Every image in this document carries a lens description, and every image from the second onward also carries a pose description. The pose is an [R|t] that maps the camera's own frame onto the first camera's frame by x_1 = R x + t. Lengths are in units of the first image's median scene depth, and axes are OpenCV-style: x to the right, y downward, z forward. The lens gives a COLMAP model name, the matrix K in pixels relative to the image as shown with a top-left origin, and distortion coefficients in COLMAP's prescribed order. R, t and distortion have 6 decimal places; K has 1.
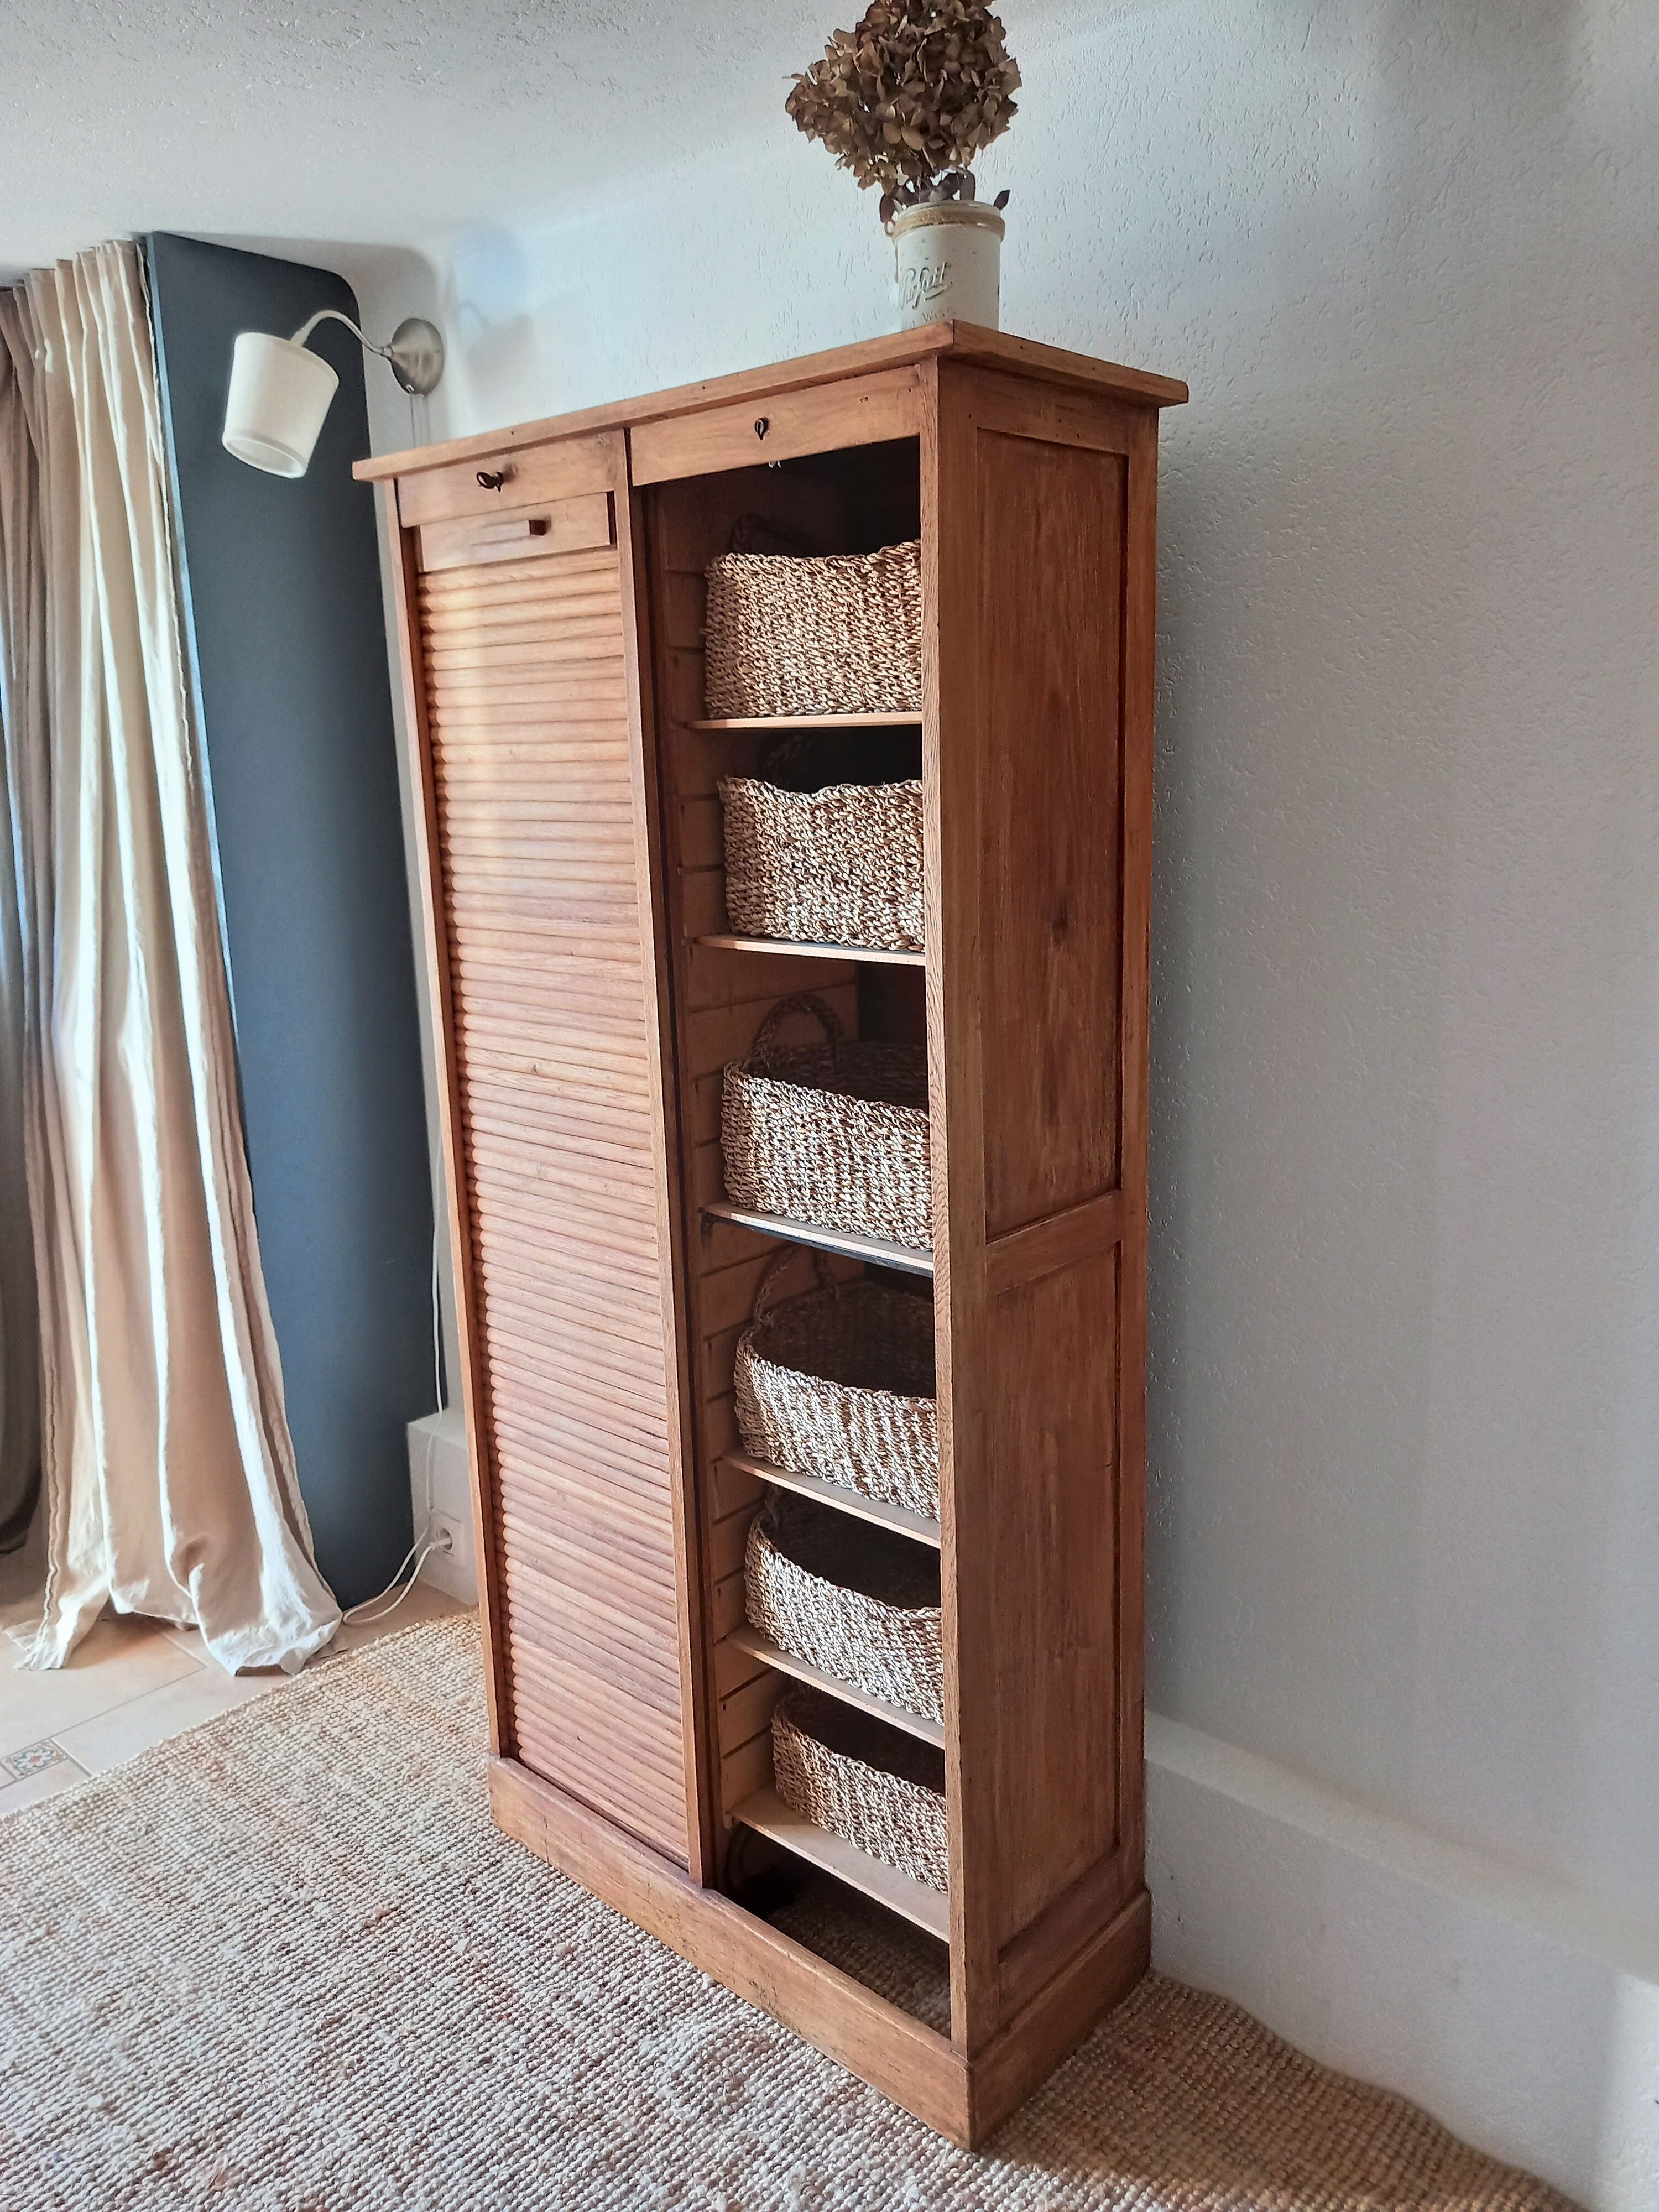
lens RADIAL K [[1618.3, 0, 829.5], [0, 1618.3, 1106.0], [0, 0, 1]] dist [0.003188, 0.003604]
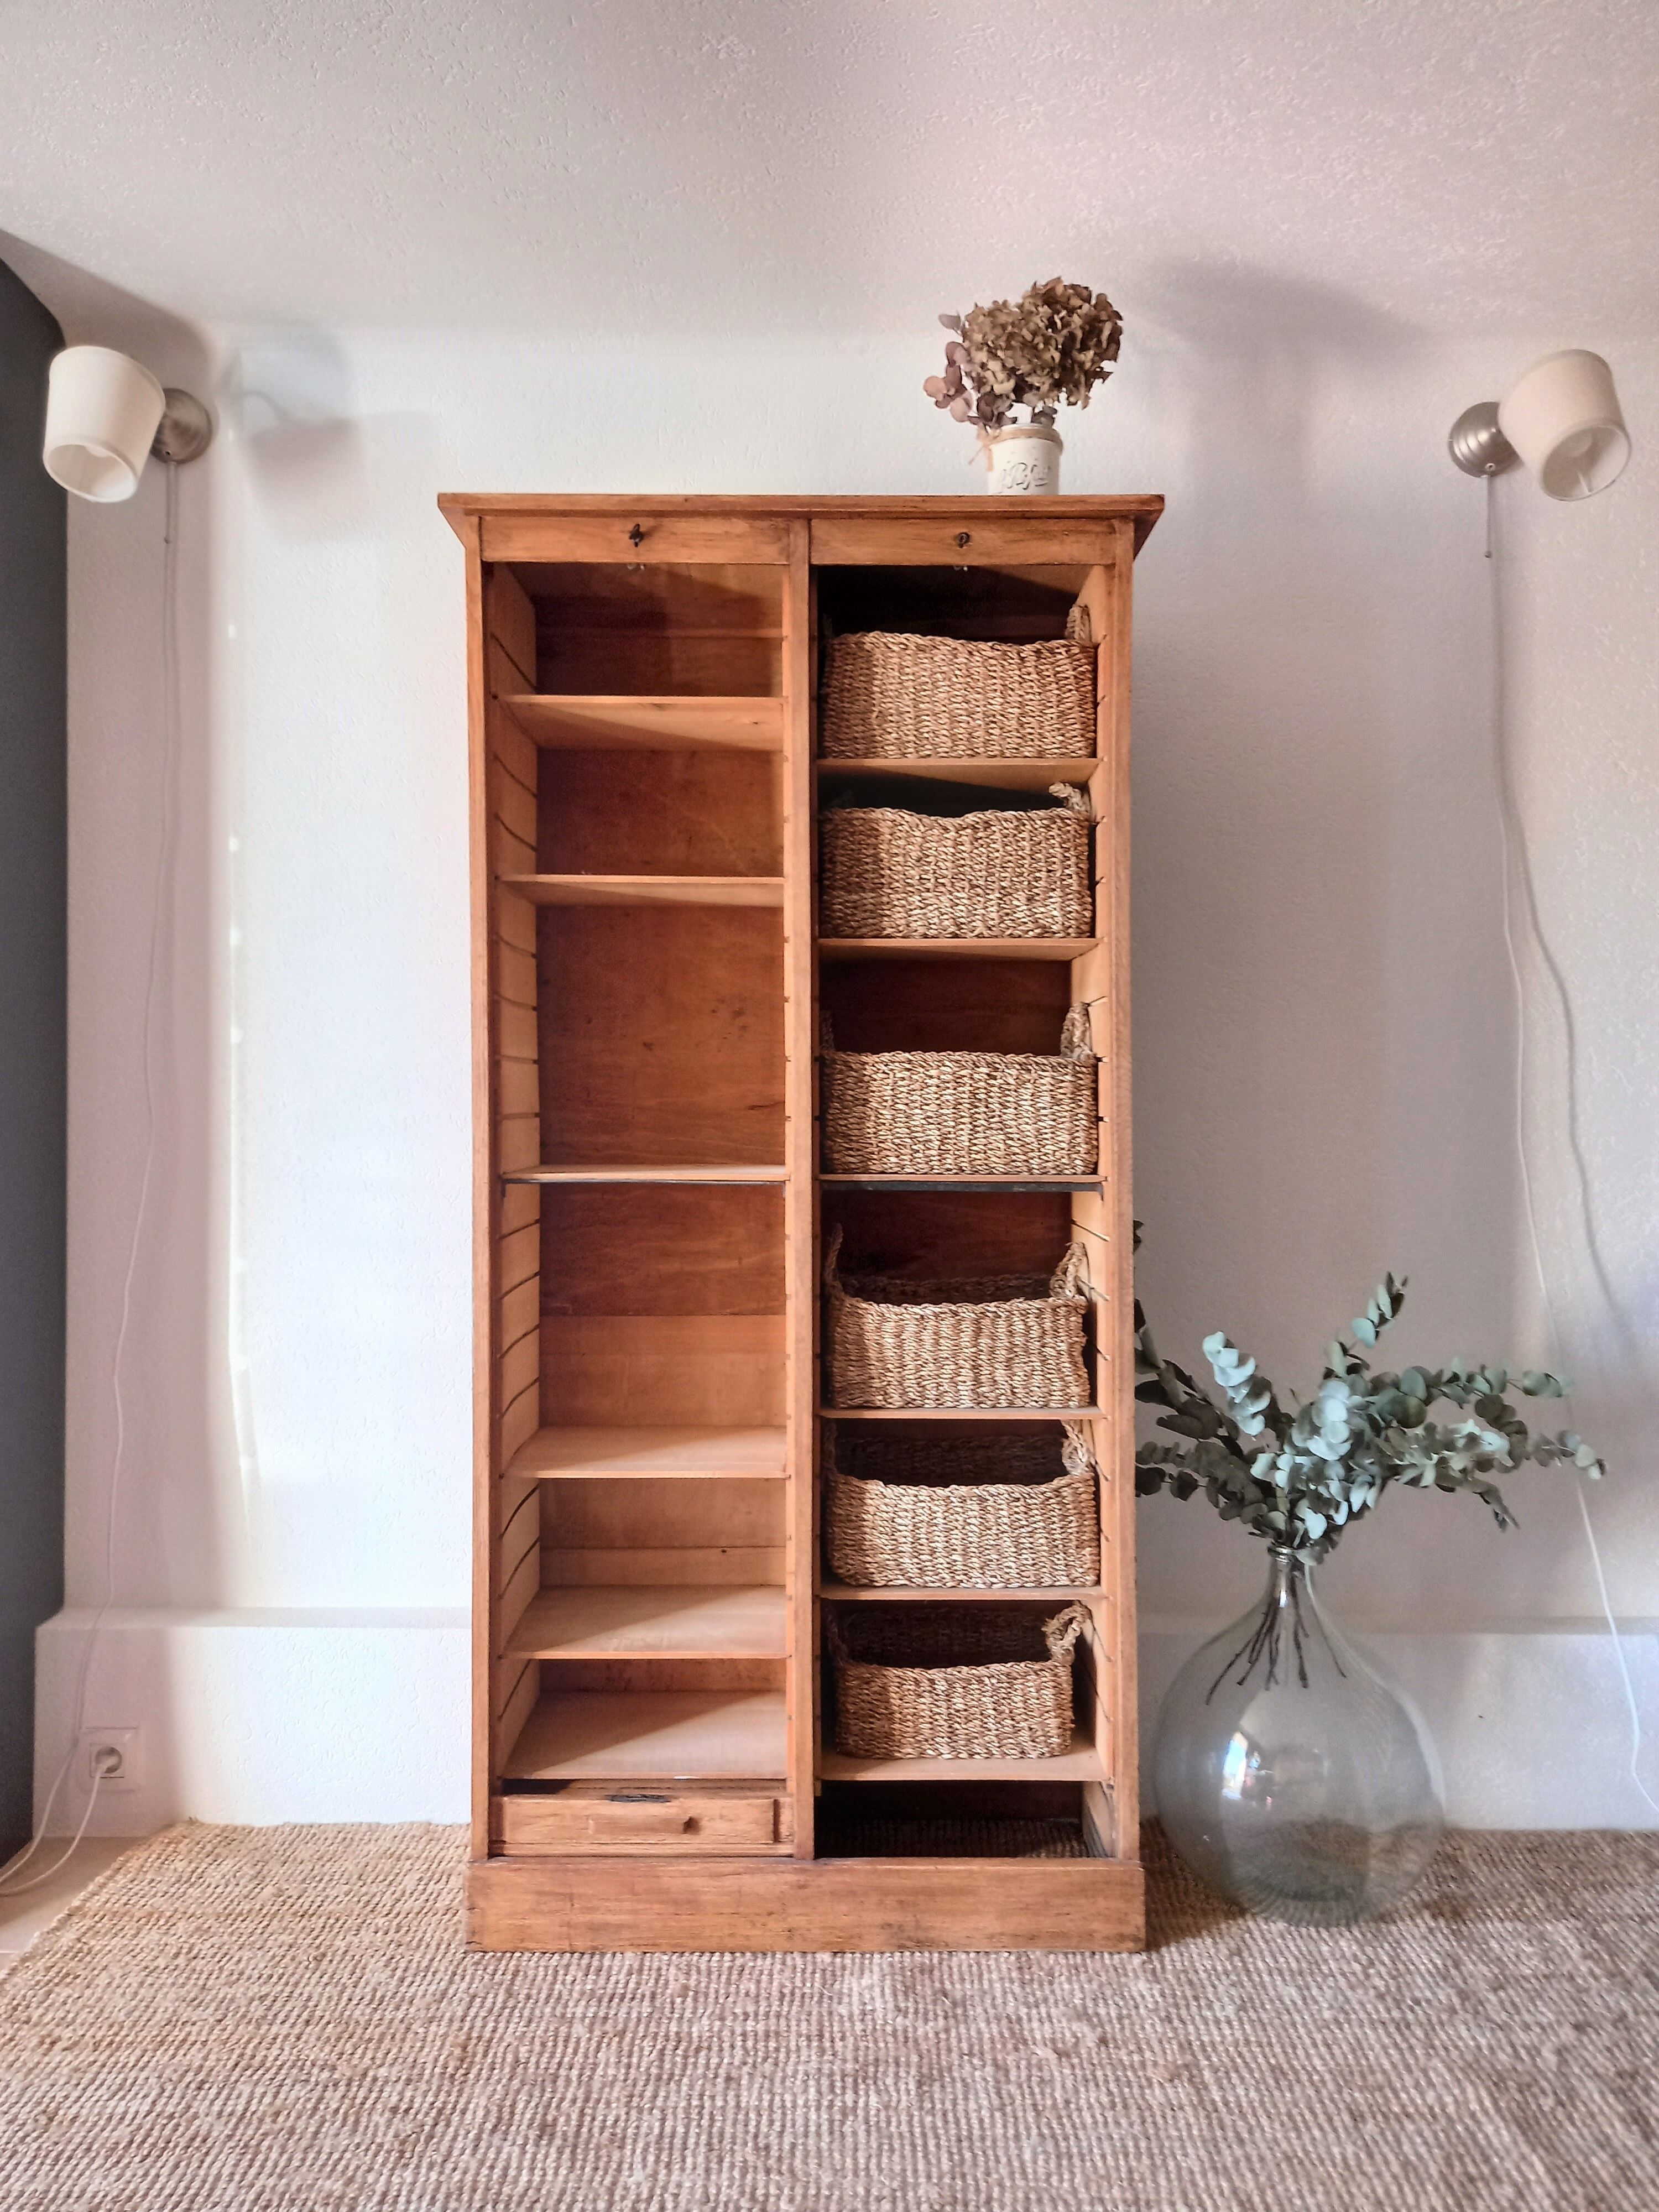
lens RADIAL K [[1618.3, 0, 829.5], [0, 1618.3, 1106.0], [0, 0, 1]] dist [0.003188, 0.003604]
pose [[0.742244, 0.020615, 0.669813, -0.866648], [0.125308, 0.977627, -0.168947, 0.216032], [-0.658310, 0.209332, 0.723054, 0.173122]]
